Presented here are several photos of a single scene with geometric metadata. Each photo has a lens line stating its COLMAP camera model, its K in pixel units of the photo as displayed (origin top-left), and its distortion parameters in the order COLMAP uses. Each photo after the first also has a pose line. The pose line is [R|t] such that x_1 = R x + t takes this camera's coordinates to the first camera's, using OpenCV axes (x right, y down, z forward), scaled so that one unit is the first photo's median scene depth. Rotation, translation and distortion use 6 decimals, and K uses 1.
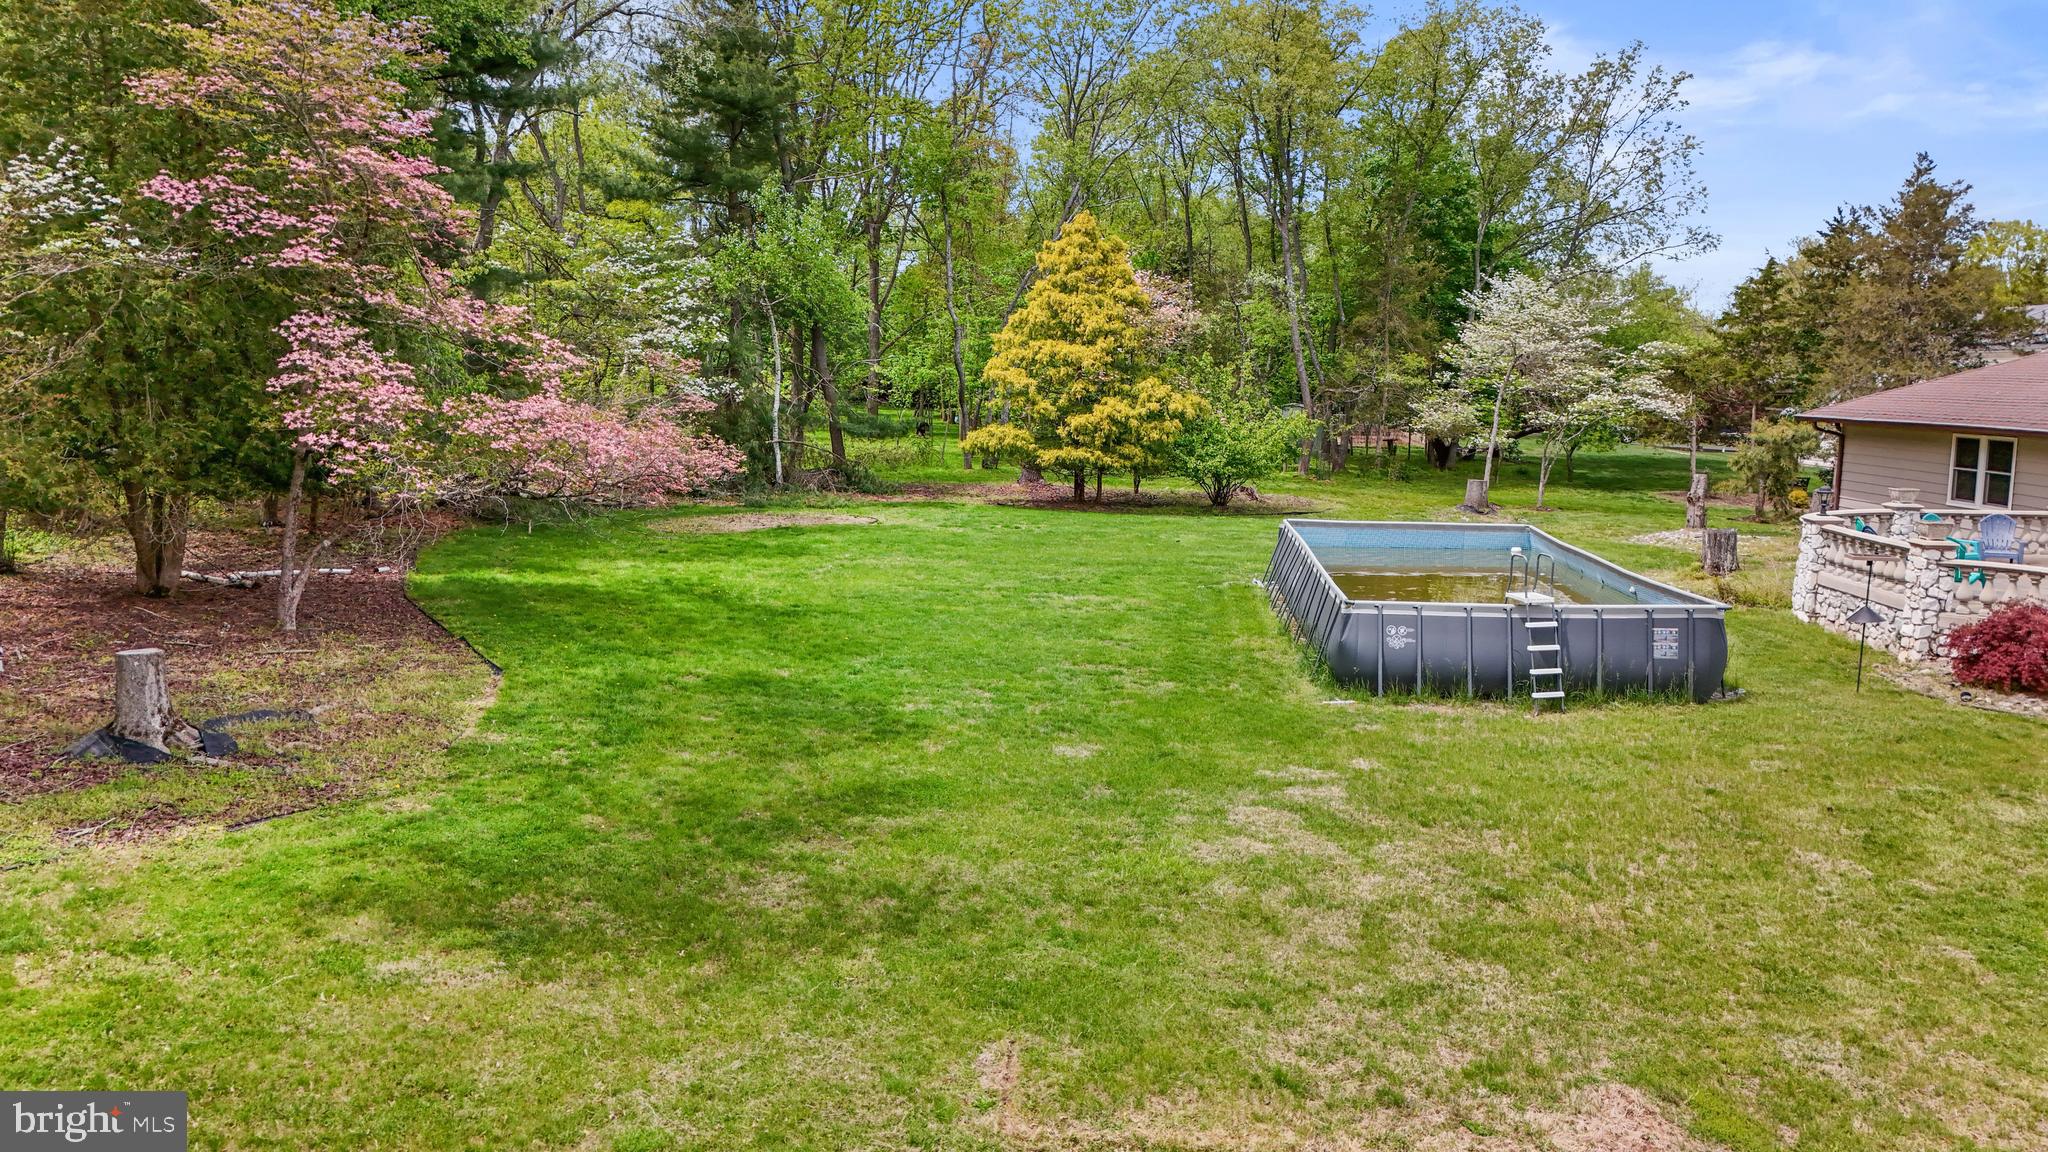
lens RADIAL K [[1500.9, 0, 1026.7], [0, 1500.9, 573.1], [0, 0, 1]] dist [0.077869, -0.074617]
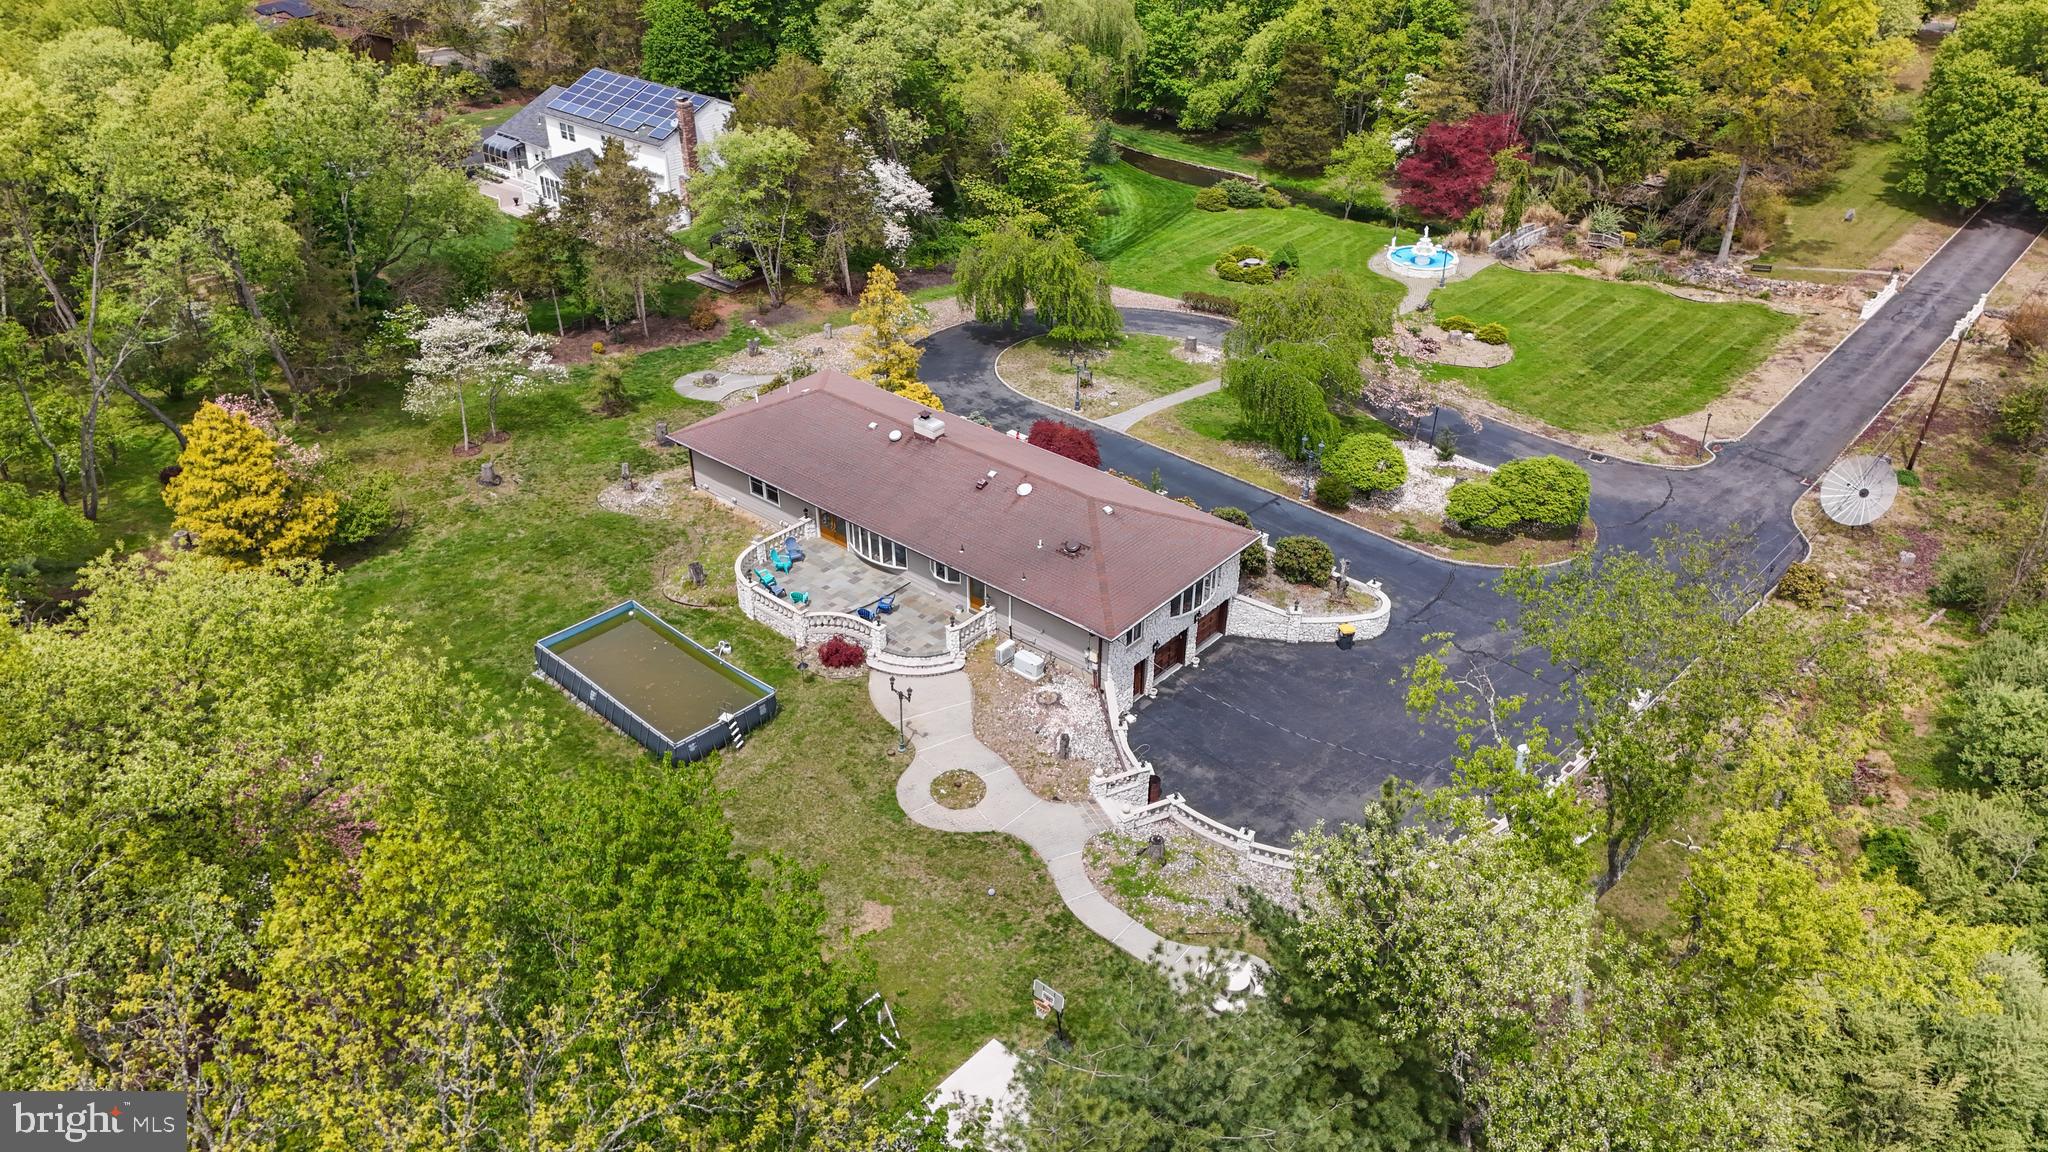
lens RADIAL K [[1500.9, 0, 1026.7], [0, 1500.9, 573.1], [0, 0, 1]] dist [0.077869, -0.074617]
pose [[0.627129, -0.414037, 0.659759, -1.017335], [0.107349, 0.884883, 0.453276, -1.349876], [-0.771482, -0.213438, 0.599382, -1.061661]]
